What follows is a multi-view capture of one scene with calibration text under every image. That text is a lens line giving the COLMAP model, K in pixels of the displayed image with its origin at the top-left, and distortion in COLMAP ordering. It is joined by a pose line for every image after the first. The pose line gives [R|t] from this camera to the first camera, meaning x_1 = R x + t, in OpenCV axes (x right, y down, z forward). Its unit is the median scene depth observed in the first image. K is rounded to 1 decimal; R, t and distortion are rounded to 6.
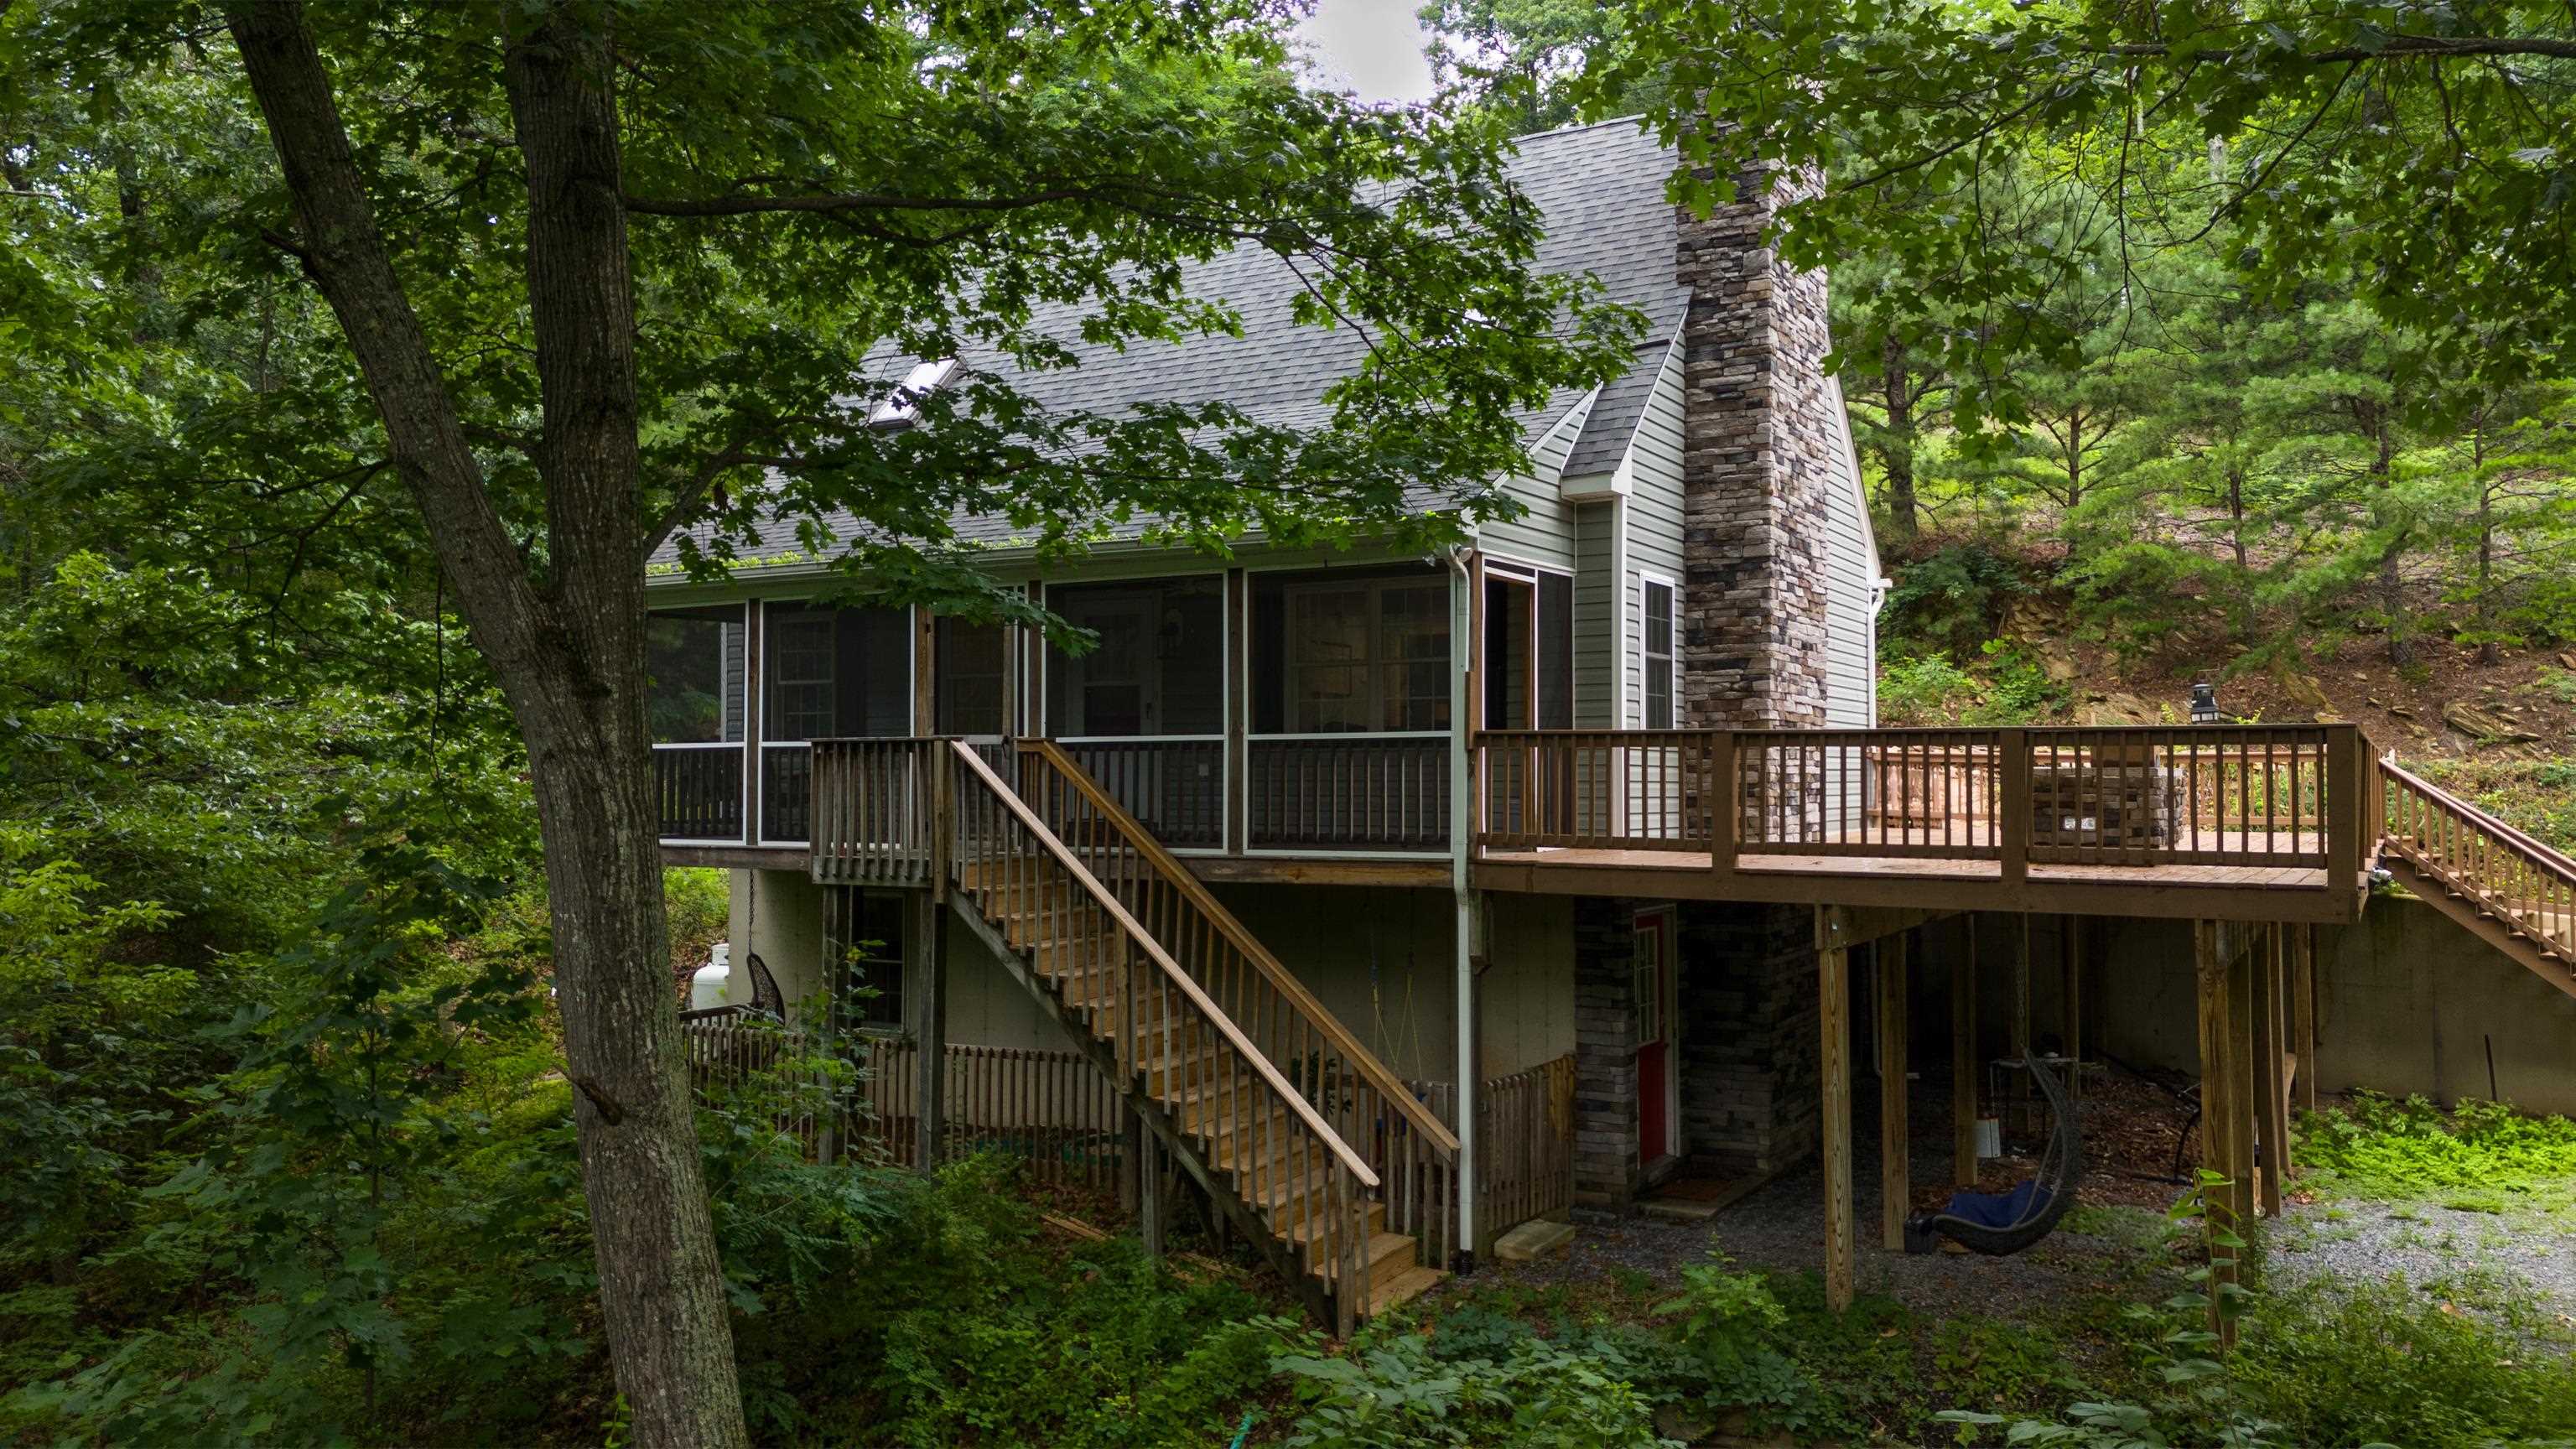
lens RADIAL K [[1897.1, 0, 1288.0], [0, 1897.1, 724.5], [0, 0, 1]] dist [0.082989, -0.082347]
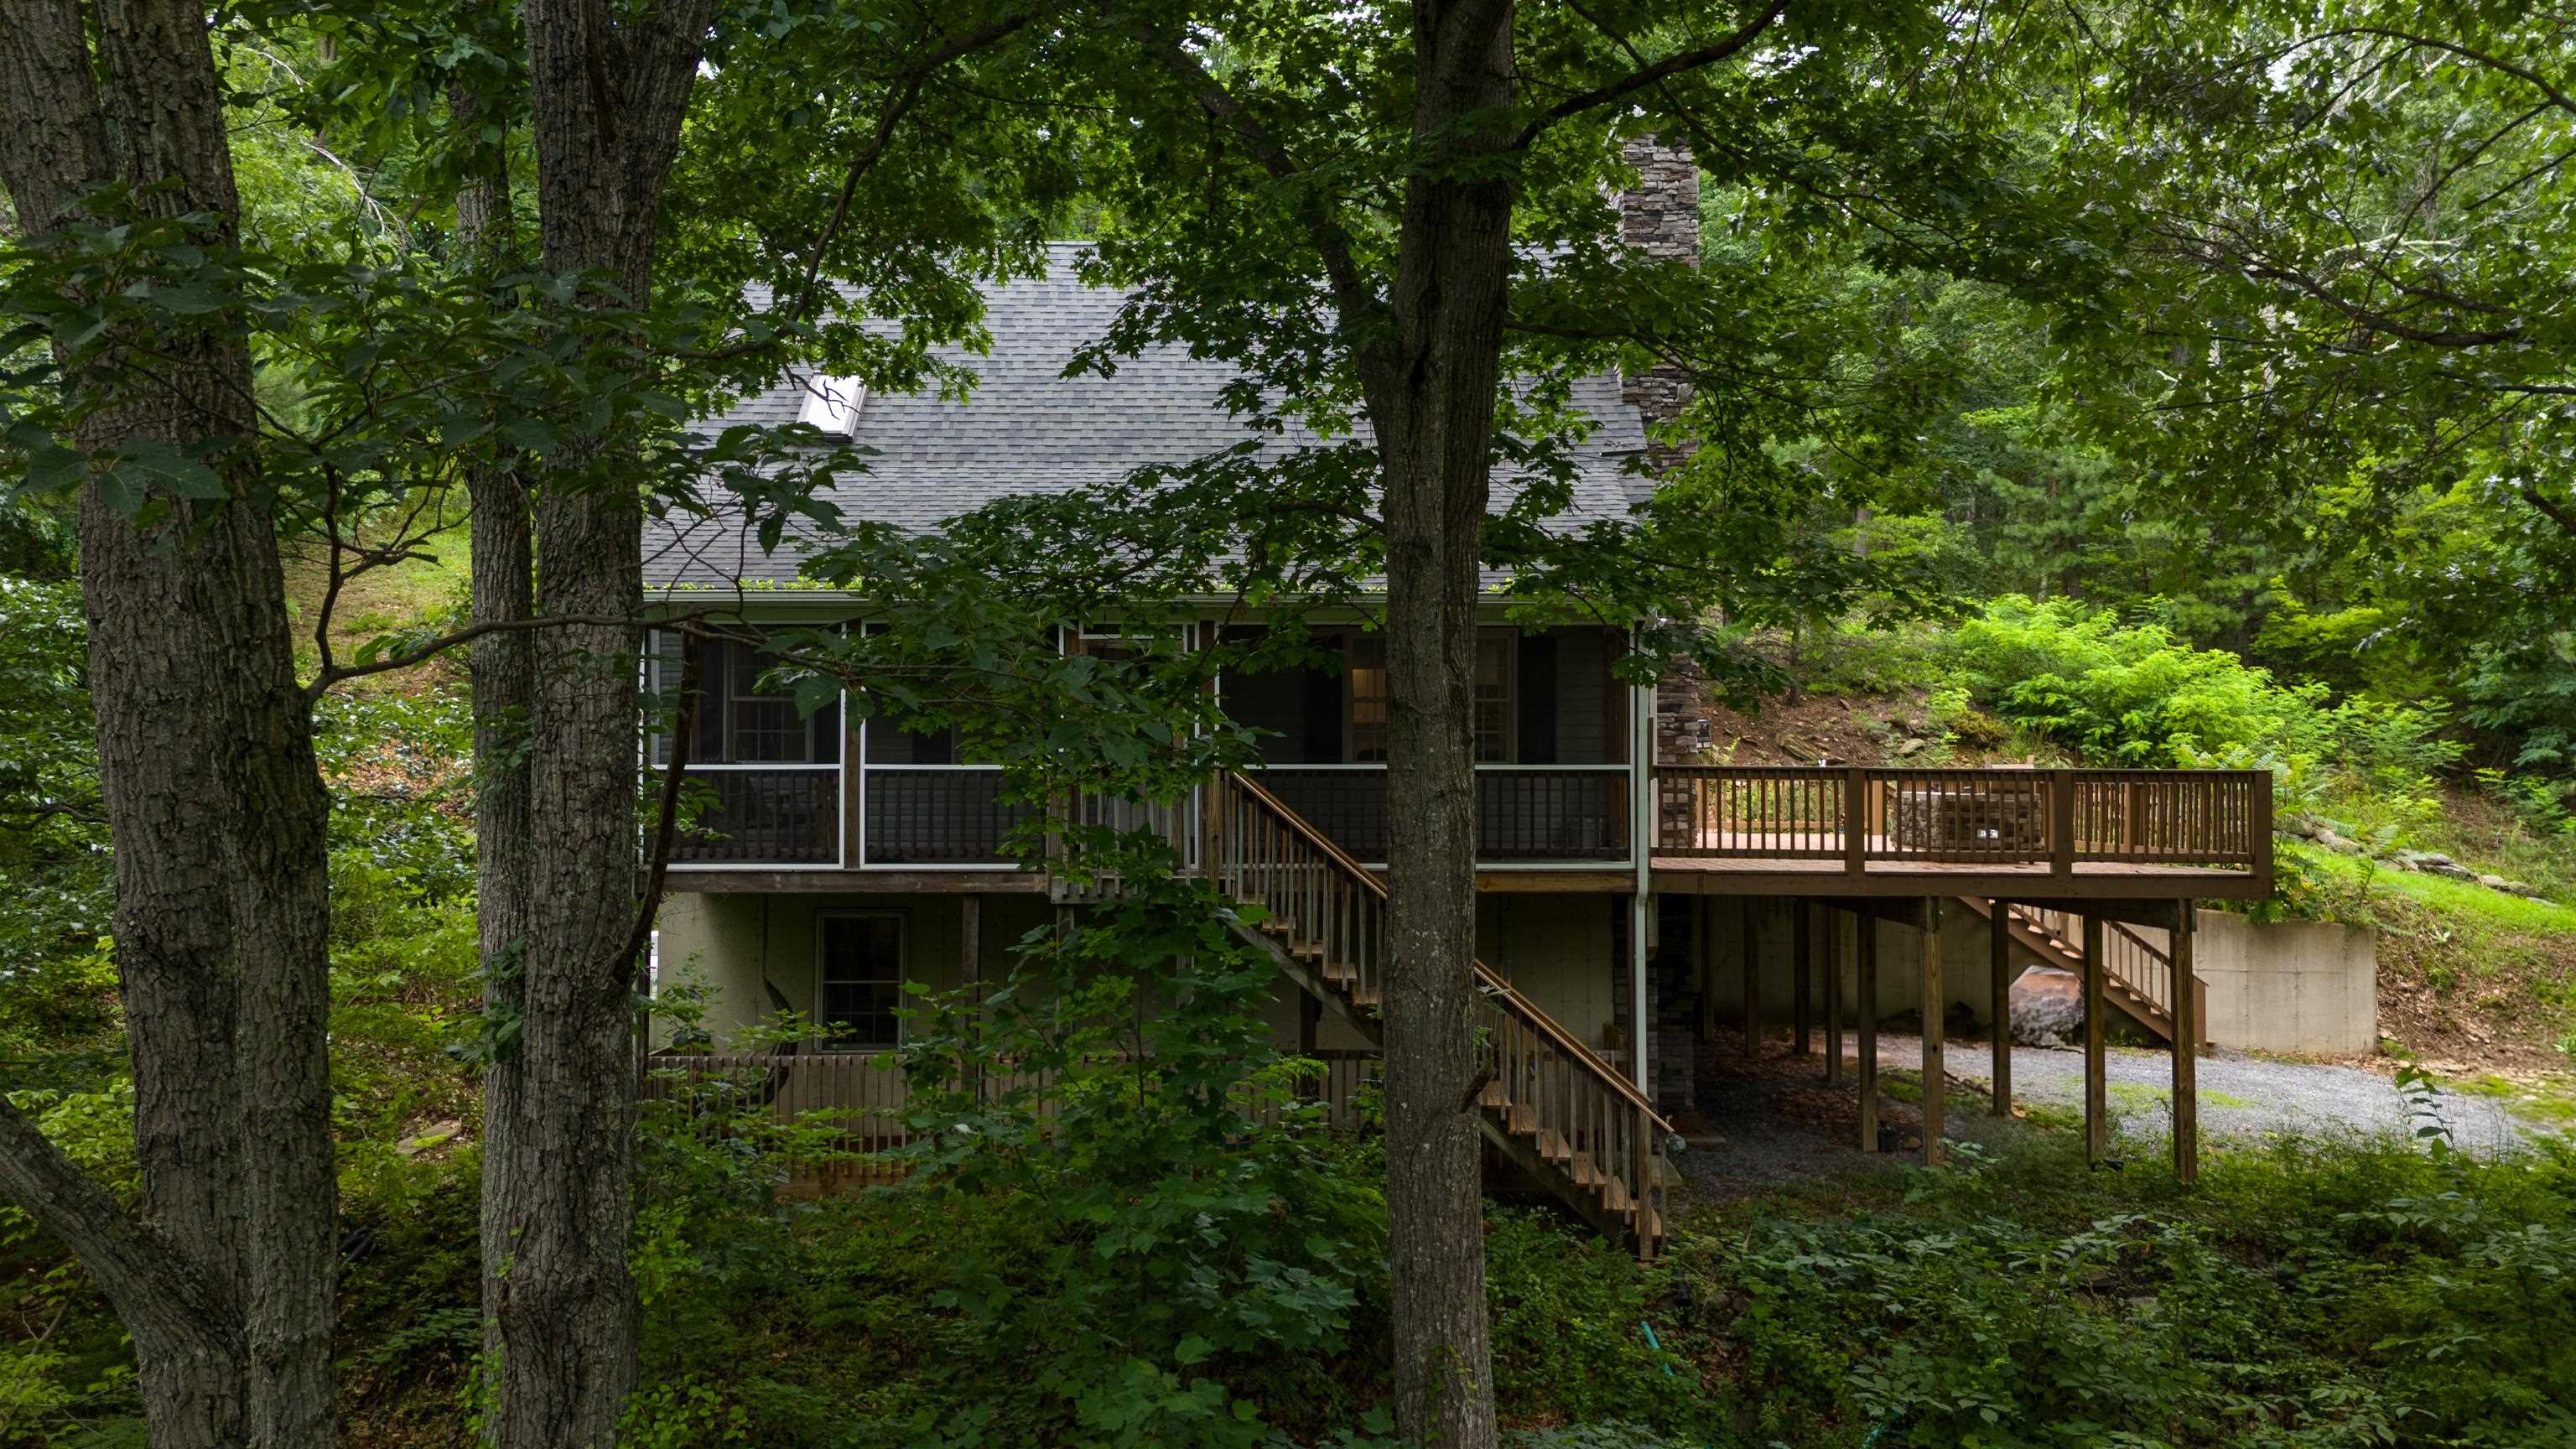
lens RADIAL K [[1897.1, 0, 1288.0], [0, 1897.1, 724.5], [0, 0, 1]] dist [0.082989, -0.082347]
pose [[0.867351, 0.015672, 0.497450, -0.632549], [-0.015602, 0.999869, -0.004298, -0.012338], [-0.497452, -0.004033, 0.867482, 0.032540]]
